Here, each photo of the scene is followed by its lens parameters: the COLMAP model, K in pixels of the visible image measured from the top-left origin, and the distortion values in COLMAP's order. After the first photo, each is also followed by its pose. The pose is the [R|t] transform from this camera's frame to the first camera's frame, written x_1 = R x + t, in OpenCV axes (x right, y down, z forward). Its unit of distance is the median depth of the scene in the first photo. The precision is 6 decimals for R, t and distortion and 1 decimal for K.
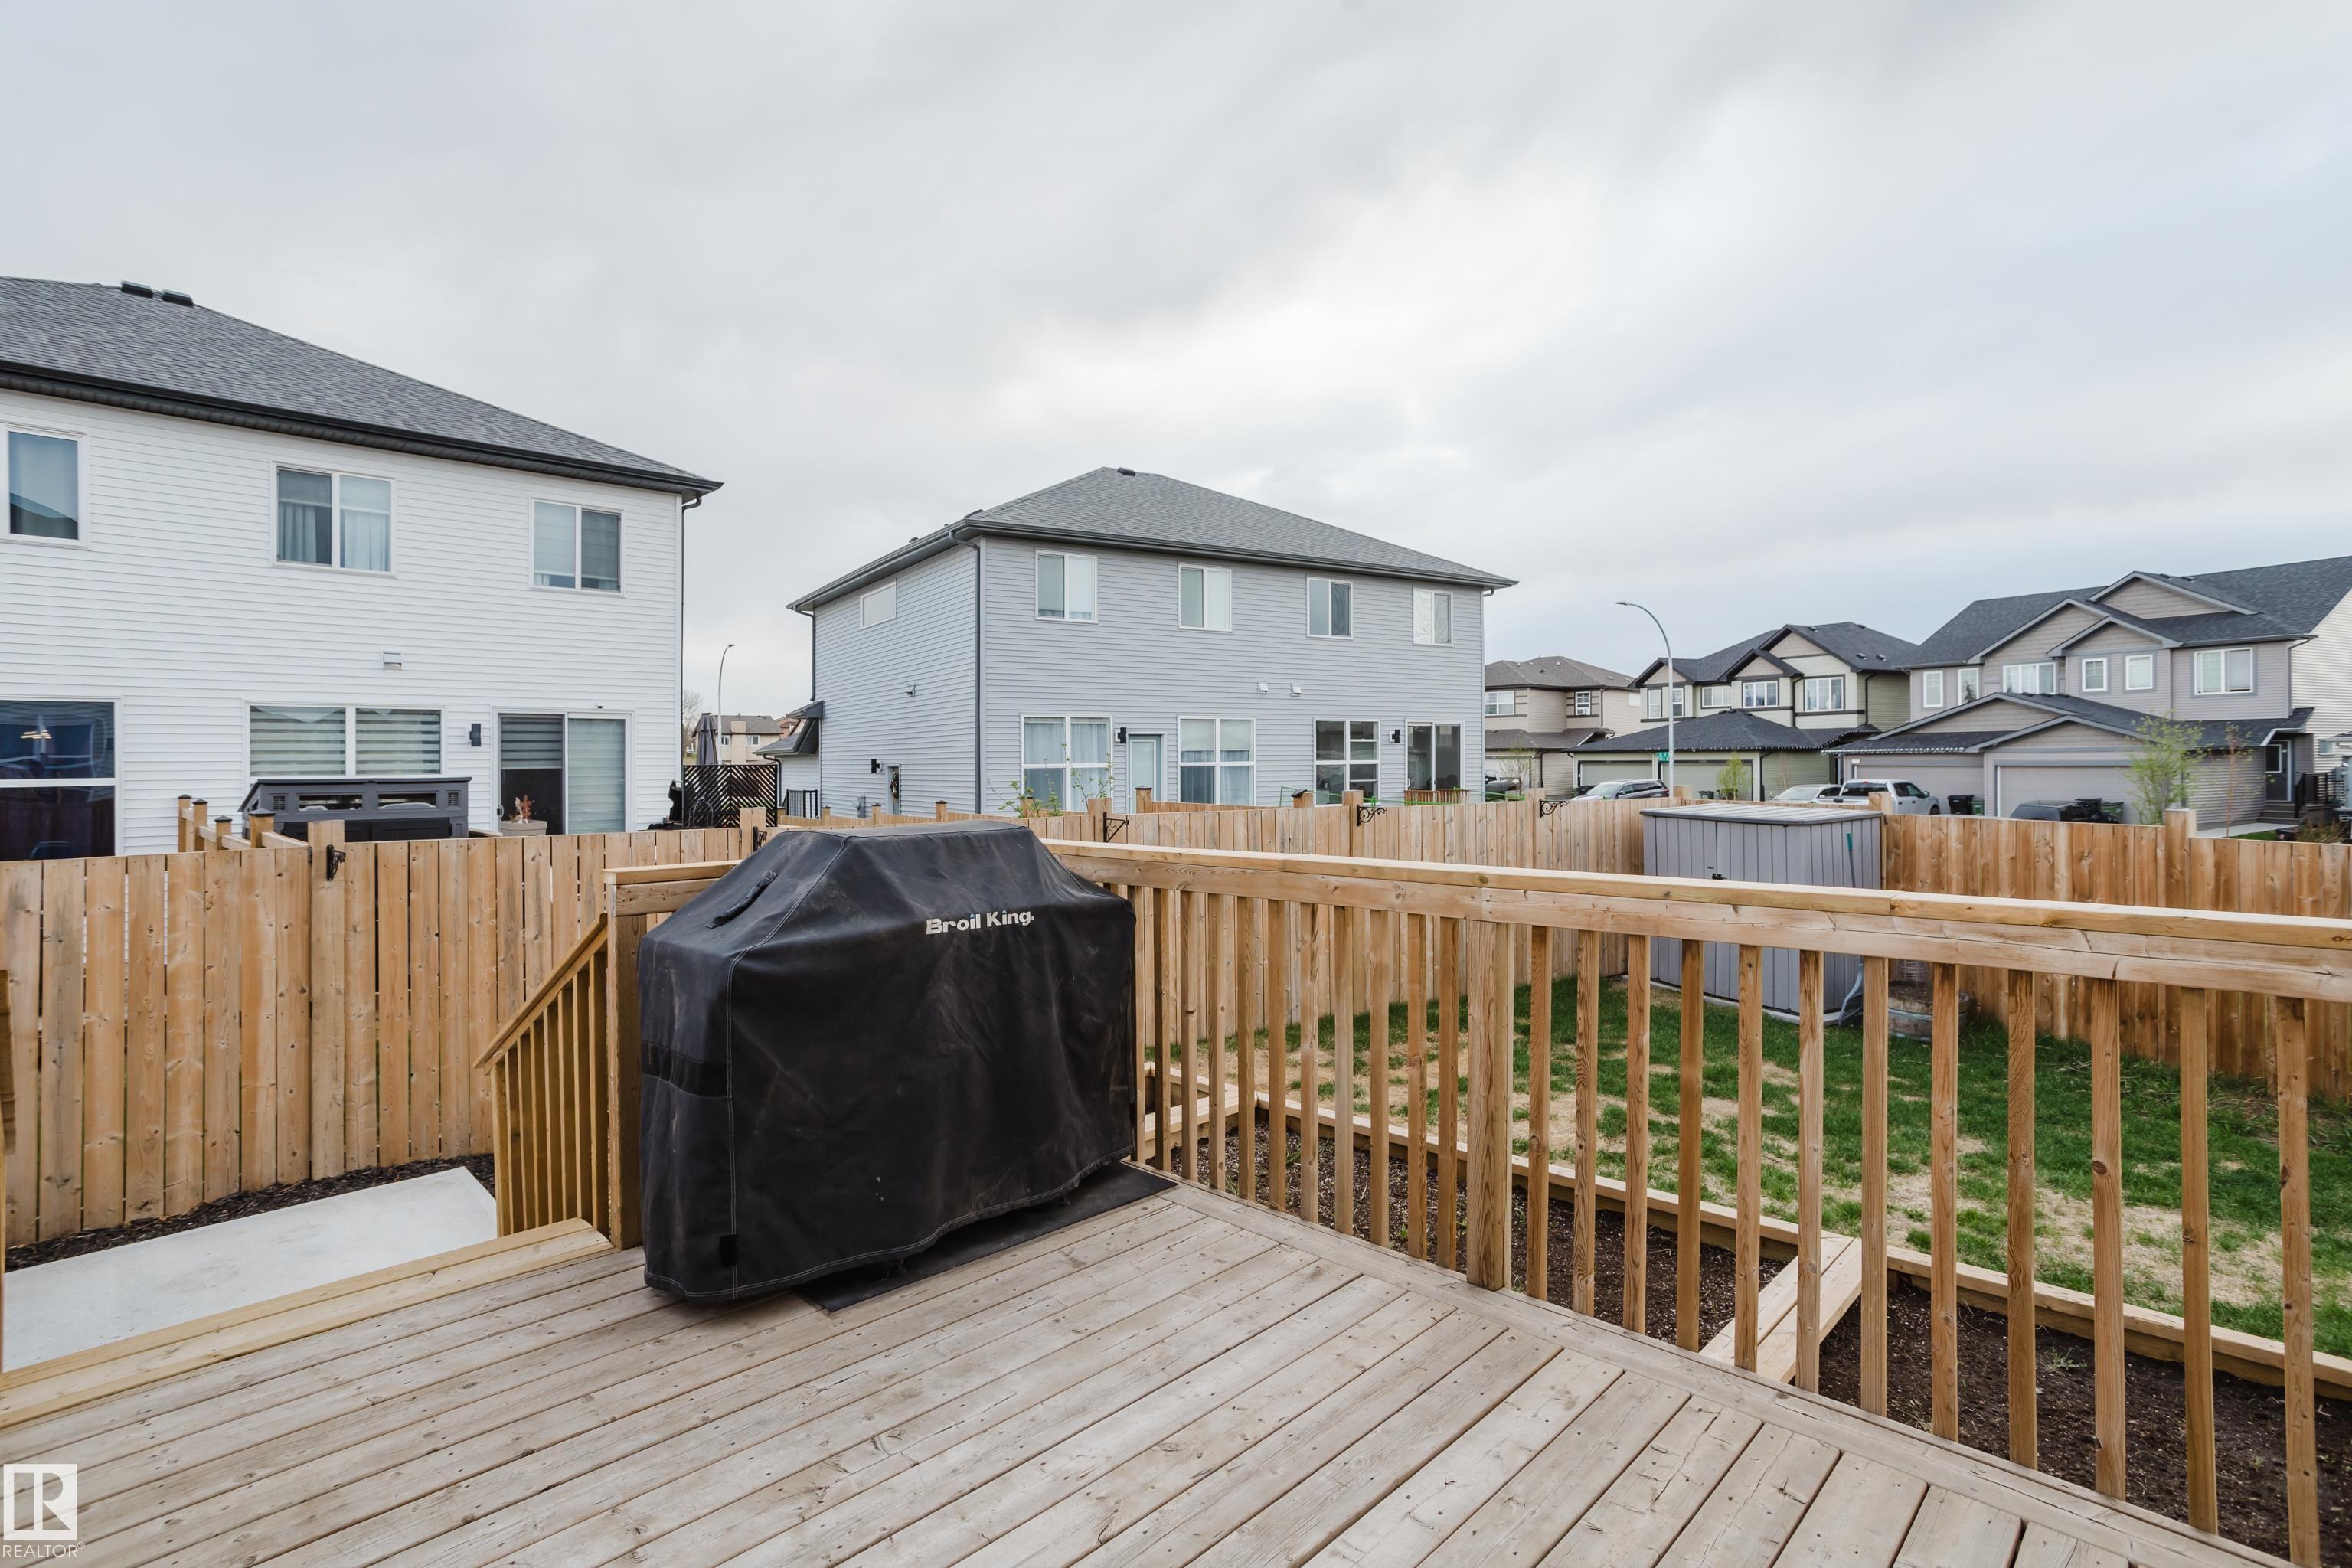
lens RADIAL K [[1135.1, 0, 1179.0], [0, 1135.1, 747.6], [0, 0, 1]] dist [-0.032225, 0.019231]
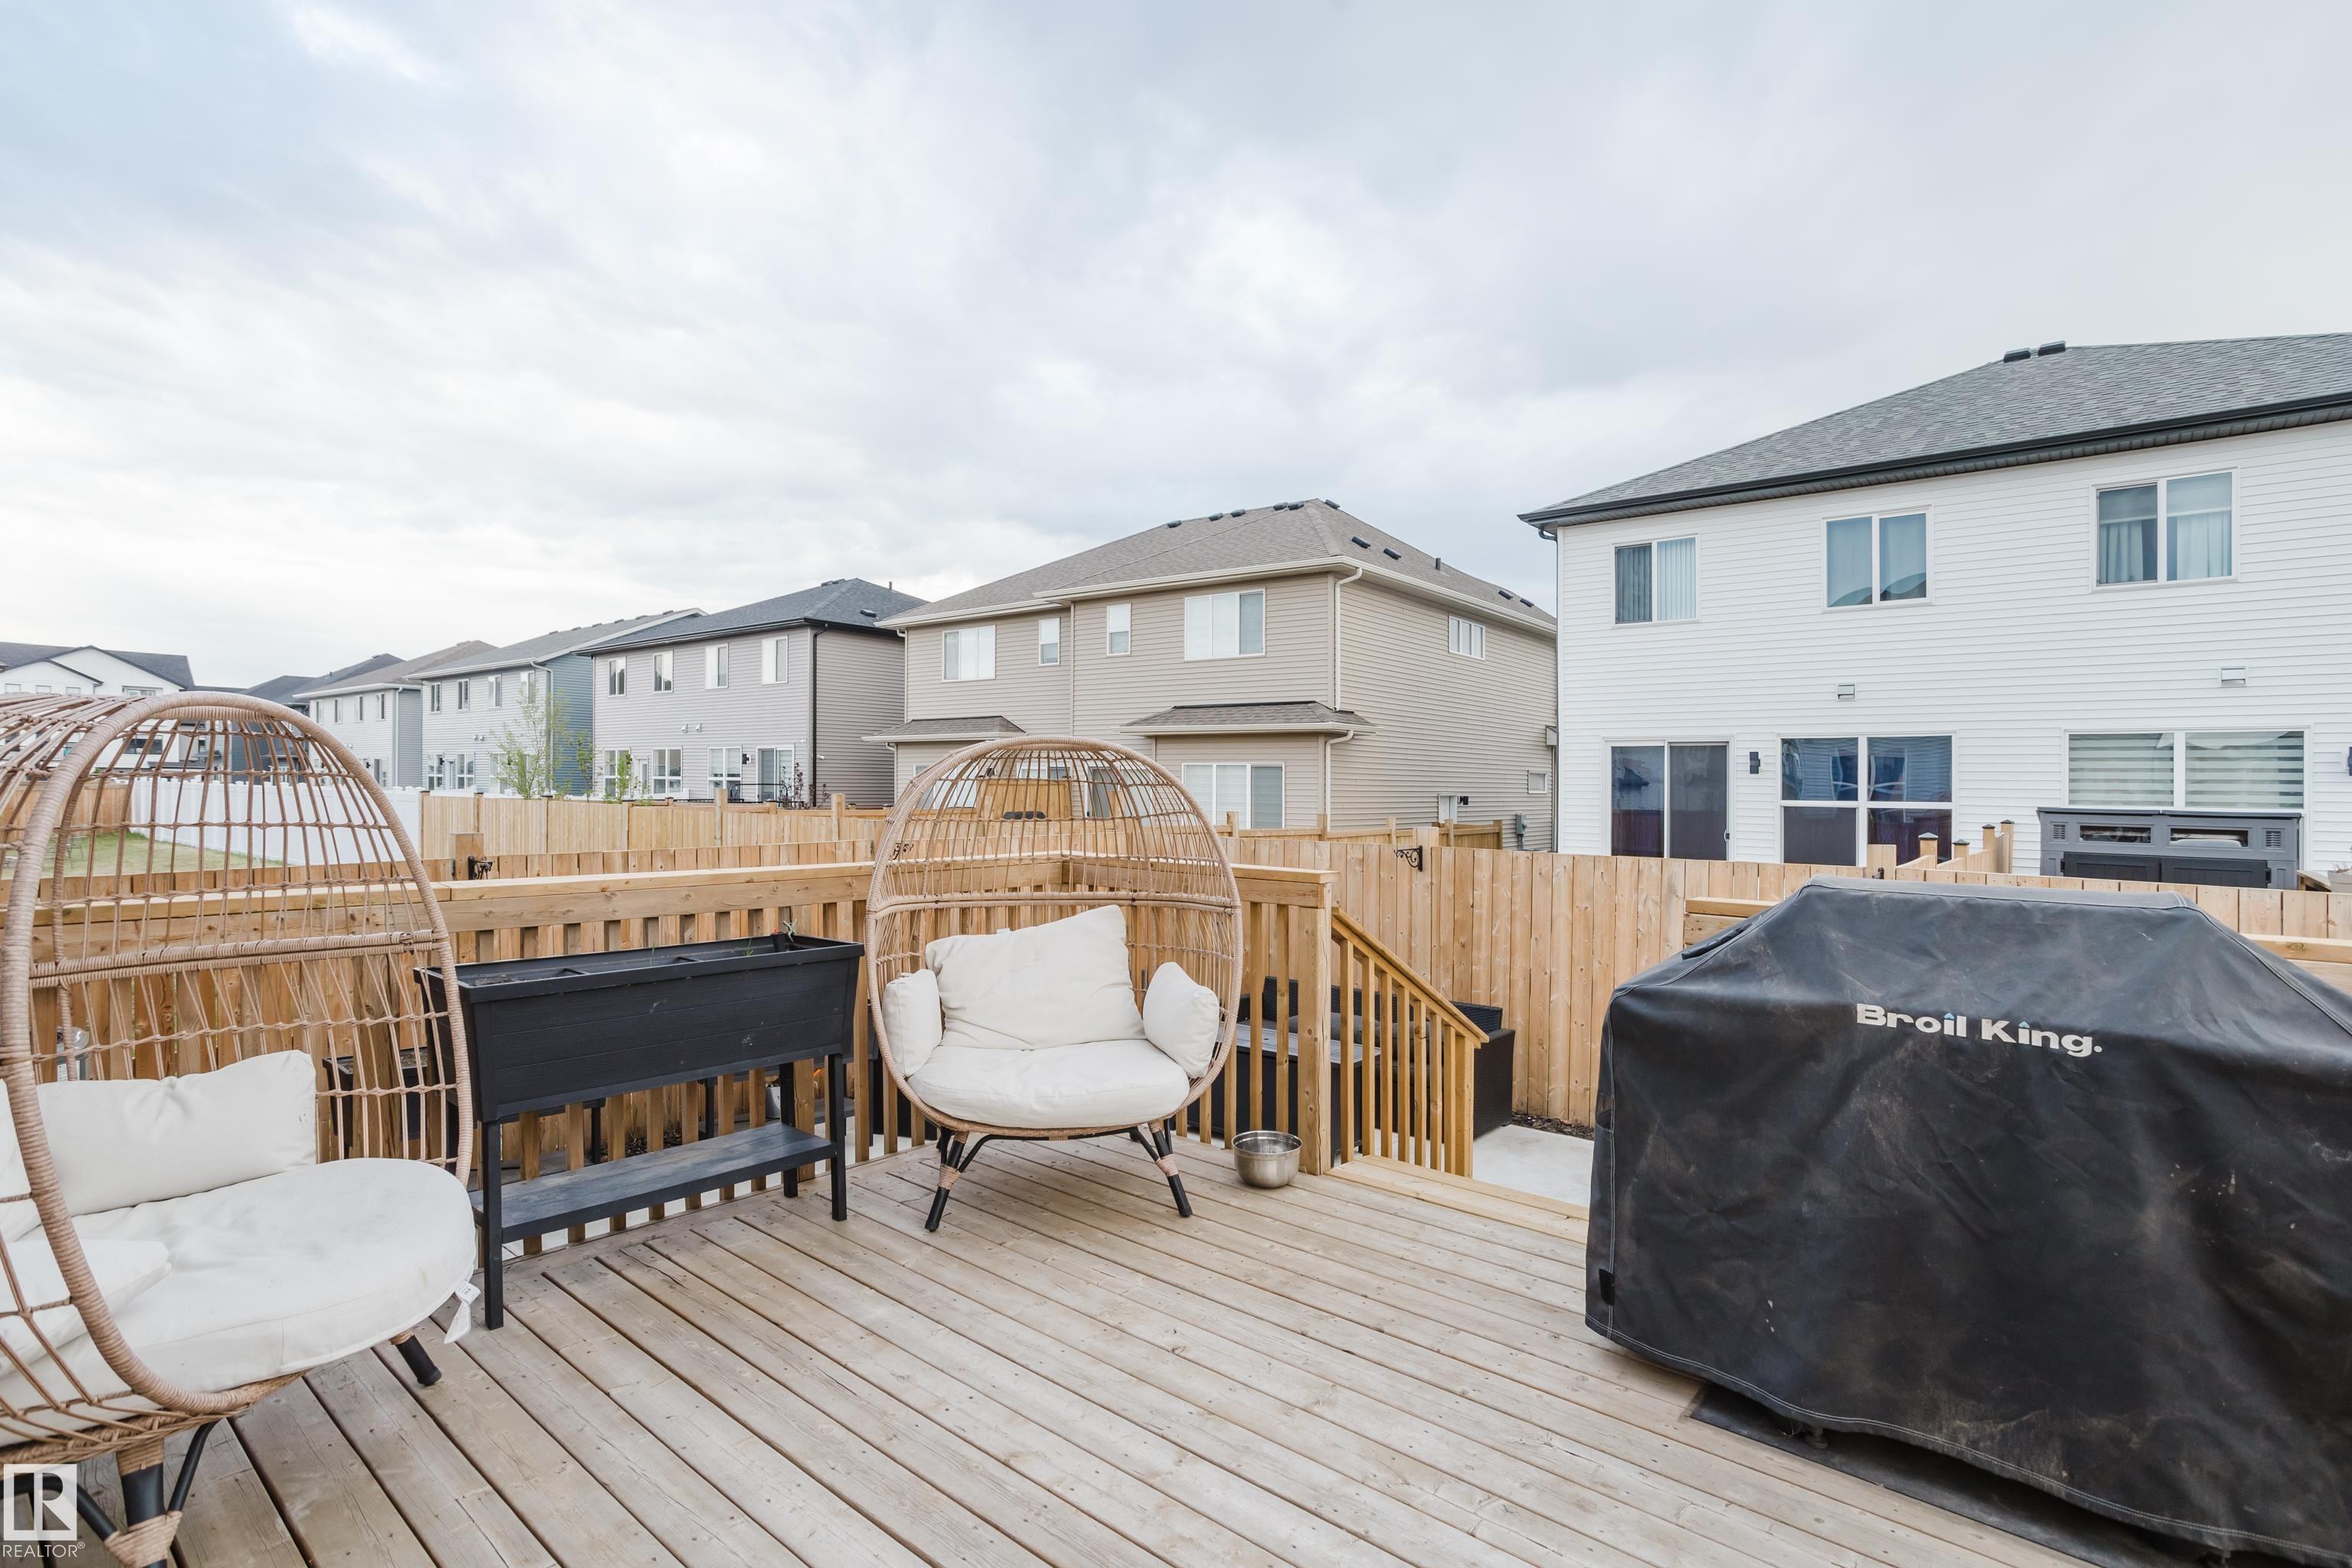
lens RADIAL K [[1135.1, 0, 1164.7], [0, 1135.1, 782.1], [0, 0, 1]] dist [-0.032225, 0.019231]
pose [[0.074357, 0.007431, -0.997204, 0.384270], [-0.002558, 0.999970, 0.007261, 0.000398], [0.997228, 0.002011, 0.074374, 0.380024]]
